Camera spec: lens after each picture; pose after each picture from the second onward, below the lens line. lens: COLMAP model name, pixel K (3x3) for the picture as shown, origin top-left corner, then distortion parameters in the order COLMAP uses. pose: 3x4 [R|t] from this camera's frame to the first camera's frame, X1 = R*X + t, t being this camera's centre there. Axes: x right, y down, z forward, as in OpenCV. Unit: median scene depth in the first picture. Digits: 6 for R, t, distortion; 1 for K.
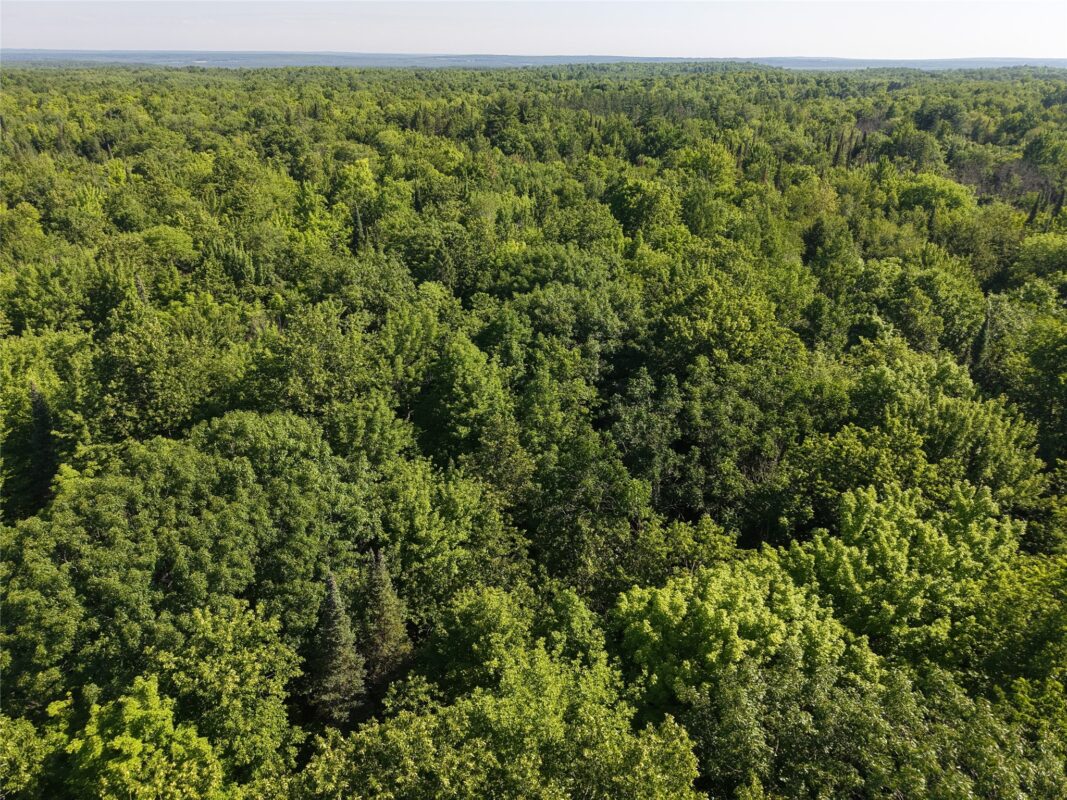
lens RADIAL K [[733.0, 0, 531.8], [0, 733.0, 402.2], [0, 0, 1]] dist [0.008726, -0.004667]
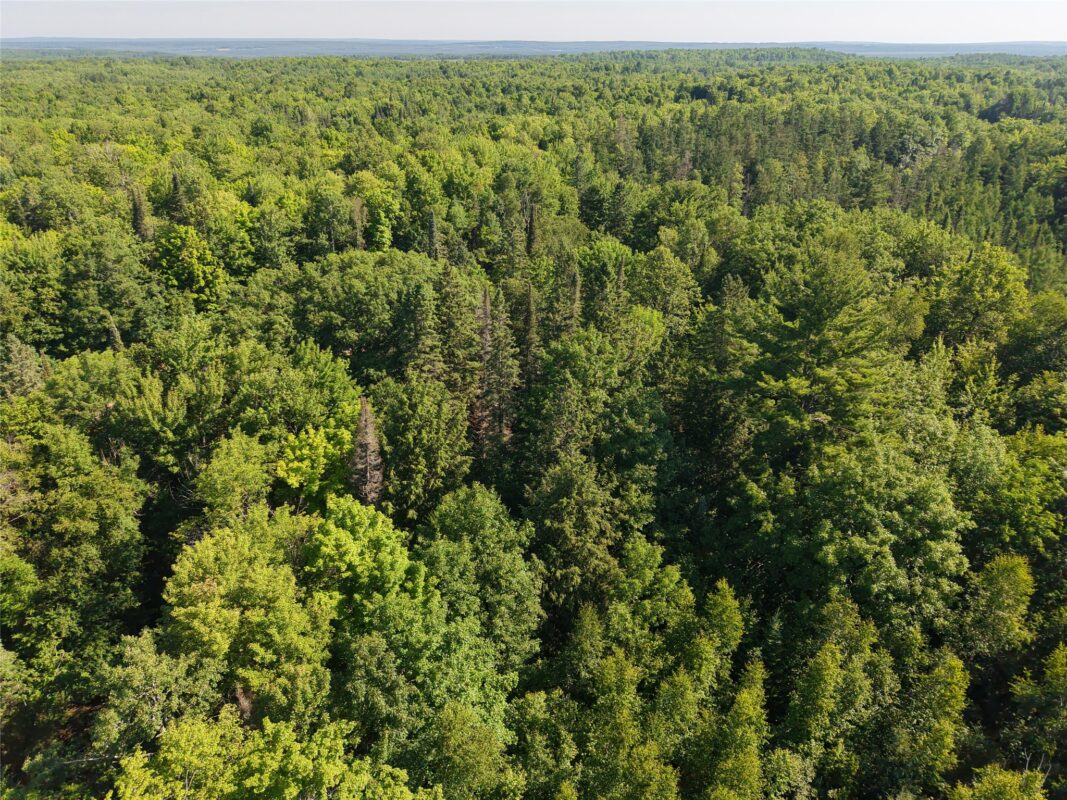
lens RADIAL K [[733.0, 0, 536.2], [0, 733.0, 396.9], [0, 0, 1]] dist [0.008726, -0.004667]
pose [[0.999609, 0.008058, -0.026777, -0.045459], [-0.007796, 0.999921, 0.009873, -0.153904], [0.026854, -0.009661, 0.999593, 0.318493]]
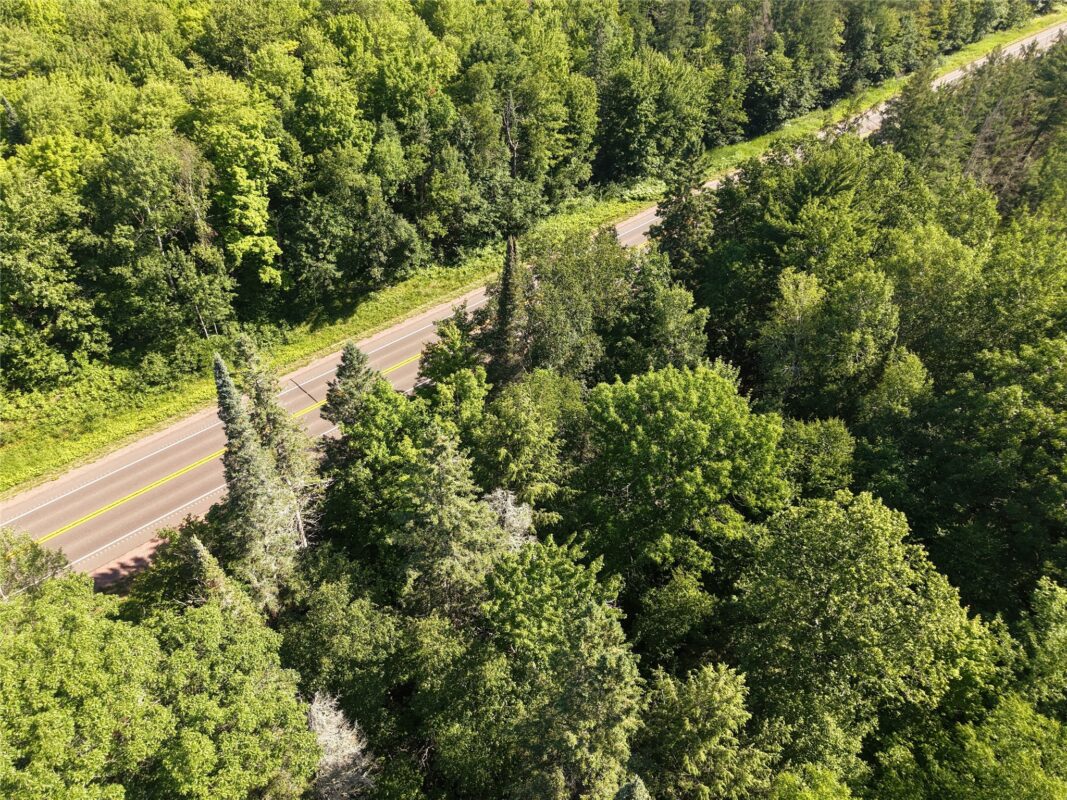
lens RADIAL K [[733.0, 0, 532.9], [0, 733.0, 403.3], [0, 0, 1]] dist [0.008726, -0.004667]
pose [[0.999338, 0.019661, -0.030617, -0.045874], [-0.011610, 0.969760, 0.243783, -0.198404], [0.034484, -0.243267, 0.969346, 0.411311]]
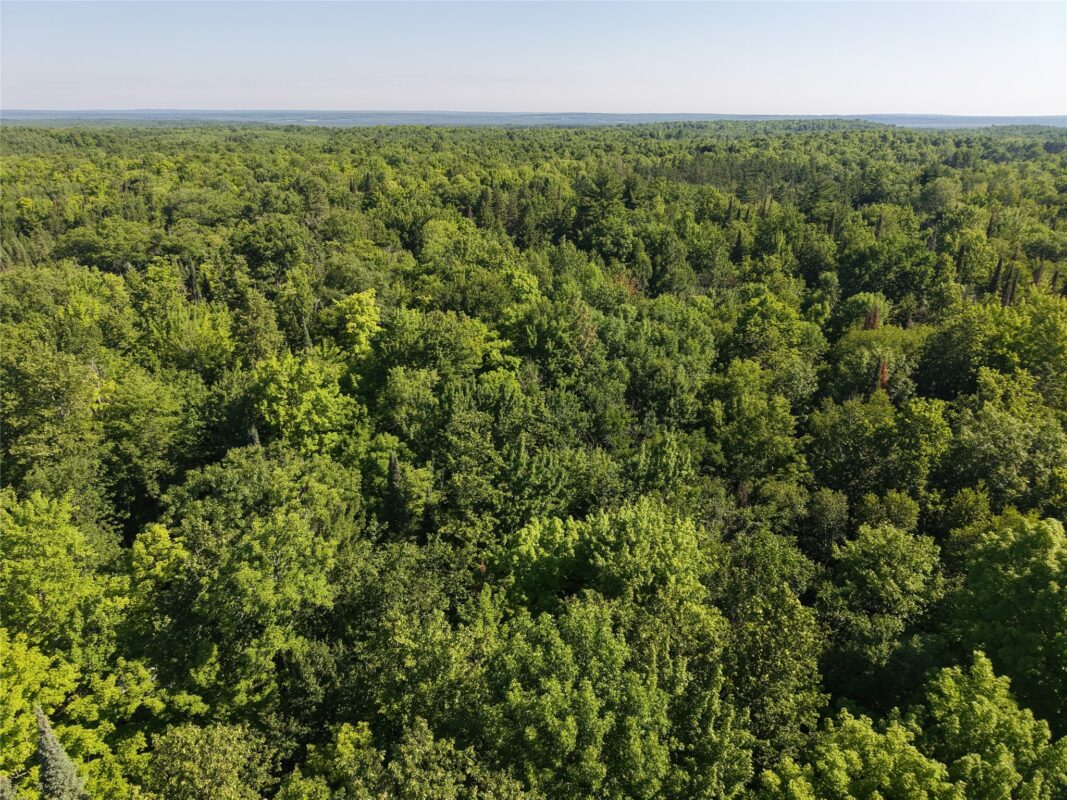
lens RADIAL K [[733.0, 0, 533.4], [0, 733.0, 398.5], [0, 0, 1]] dist [0.008726, -0.004667]
pose [[0.993269, 0.039710, -0.108808, -0.008497], [-0.047306, 0.996554, -0.068140, -0.060627], [0.105727, 0.072829, 0.991725, 0.125806]]
